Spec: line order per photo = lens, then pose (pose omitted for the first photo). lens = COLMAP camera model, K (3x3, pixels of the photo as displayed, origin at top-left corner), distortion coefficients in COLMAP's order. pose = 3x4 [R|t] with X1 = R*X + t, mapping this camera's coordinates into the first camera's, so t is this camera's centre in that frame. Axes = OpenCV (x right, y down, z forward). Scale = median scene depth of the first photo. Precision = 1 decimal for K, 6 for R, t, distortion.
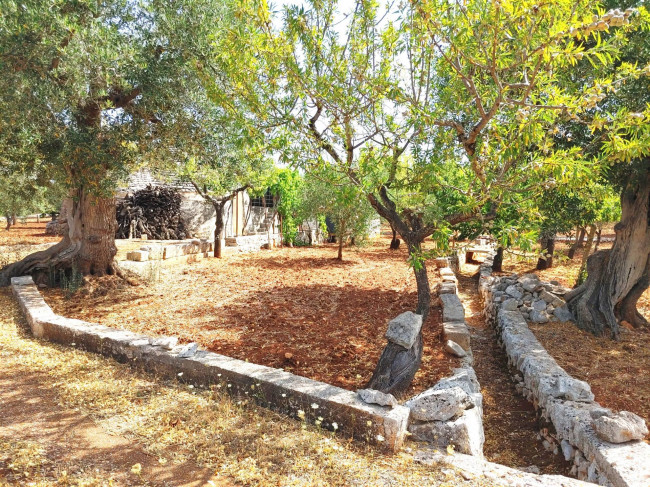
lens RADIAL K [[481.3, 0, 324.0], [0, 481.3, 240.2], [0, 0, 1]] dist [0.096473, -0.116420]
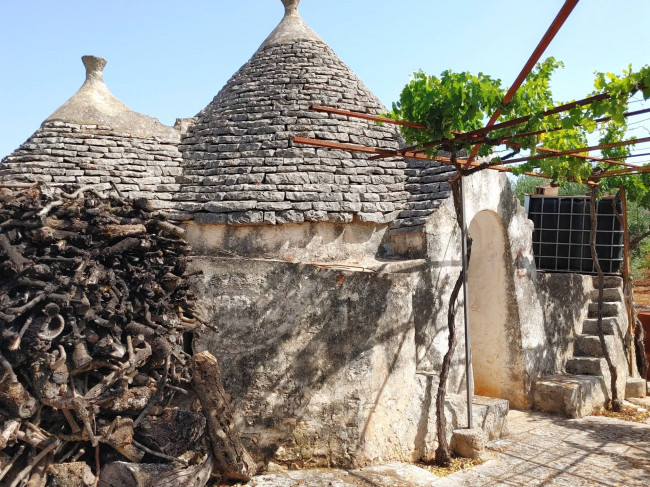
lens RADIAL K [[521.8, 0, 317.3], [0, 521.8, 245.0], [0, 0, 1]] dist [0.115780, -0.157113]
pose [[0.910690, -0.034522, -0.411646, -0.183711], [-0.002116, 0.996099, -0.088218, -0.078152], [0.413086, 0.081210, 0.907064, 0.901306]]
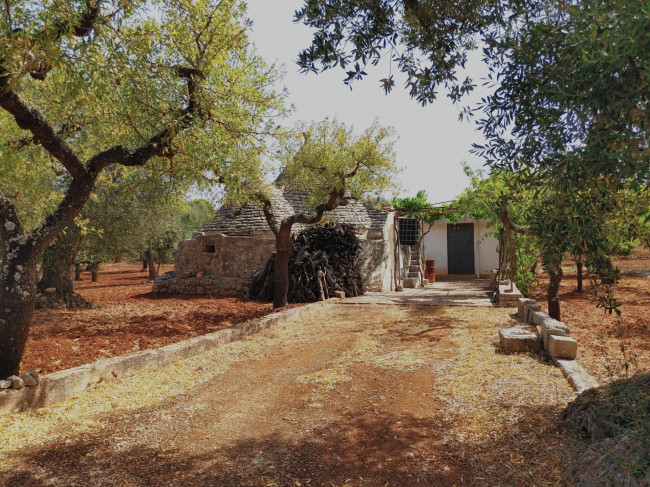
lens RADIAL K [[481.3, 0, 324.0], [0, 481.3, 240.2], [0, 0, 1]] dist [0.096473, -0.116420]
pose [[0.998540, -0.039745, 0.036593, -0.391382], [0.042481, 0.996102, -0.077301, -0.030014], [-0.033378, 0.078743, 0.996336, 0.301473]]
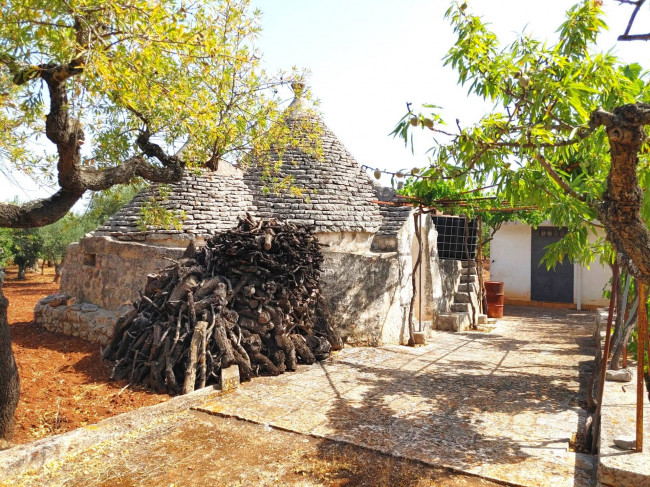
lens RADIAL K [[481.3, 0, 324.0], [0, 481.3, 240.2], [0, 0, 1]] dist [0.096473, -0.116420]
pose [[0.987082, -0.008161, -0.160006, -0.243217], [-0.003261, 0.997471, -0.070994, -0.070967], [0.160181, 0.070599, 0.984560, 0.651441]]
